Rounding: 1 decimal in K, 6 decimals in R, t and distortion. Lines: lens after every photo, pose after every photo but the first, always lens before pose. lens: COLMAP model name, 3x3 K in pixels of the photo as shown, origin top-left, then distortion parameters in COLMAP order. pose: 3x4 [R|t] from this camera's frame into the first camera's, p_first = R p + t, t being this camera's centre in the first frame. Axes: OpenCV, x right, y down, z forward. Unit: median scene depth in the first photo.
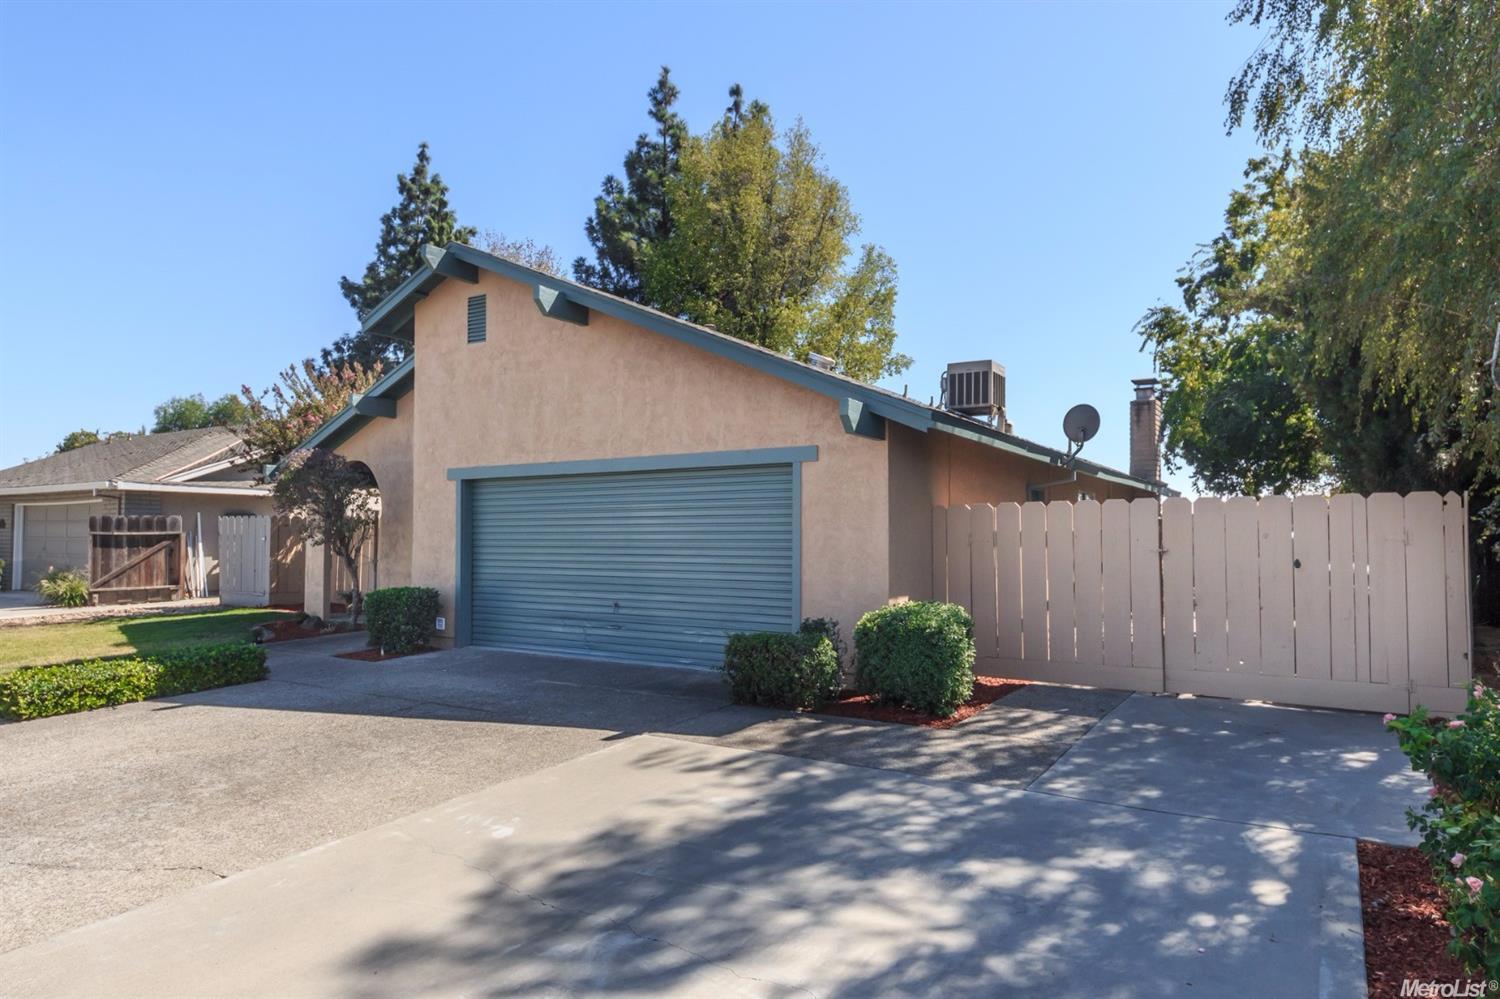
lens RADIAL K [[886.5, 0, 750.1], [0, 886.5, 502.9], [0, 0, 1]] dist [0.001695, 0.000100]
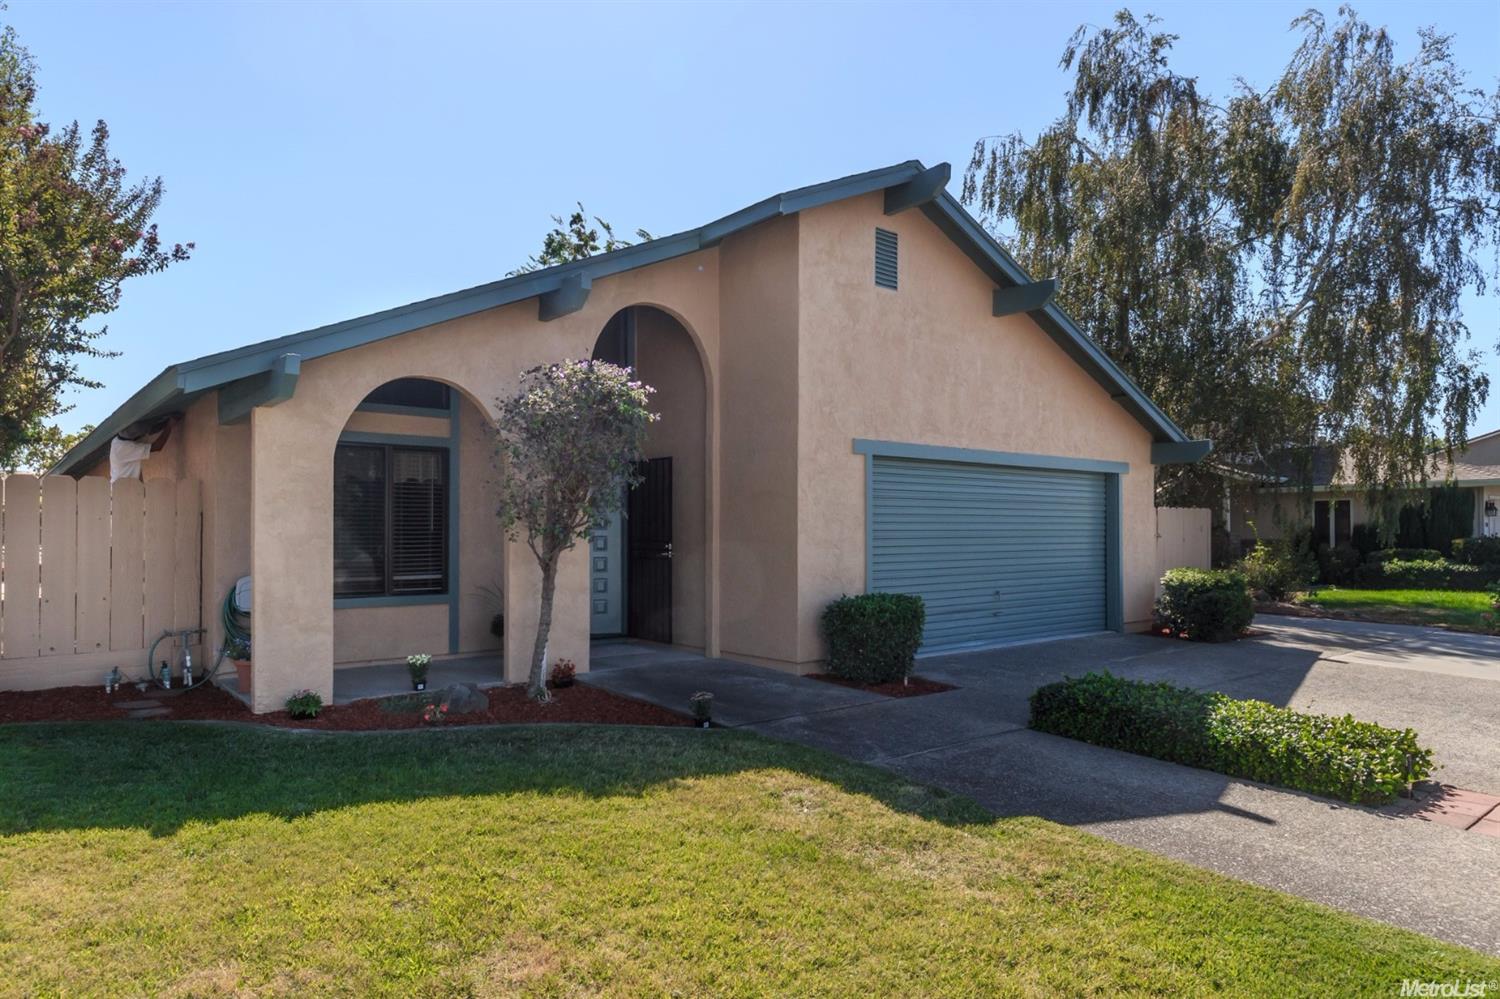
lens RADIAL K [[886.5, 0, 750.3], [0, 886.5, 507.5], [0, 0, 1]] dist [0.001695, 0.000100]
pose [[0.336456, 0.020006, 0.941487, -1.140484], [-0.041140, 0.999132, -0.006529, 0.031375], [-0.940800, -0.036536, 0.336987, 0.857522]]
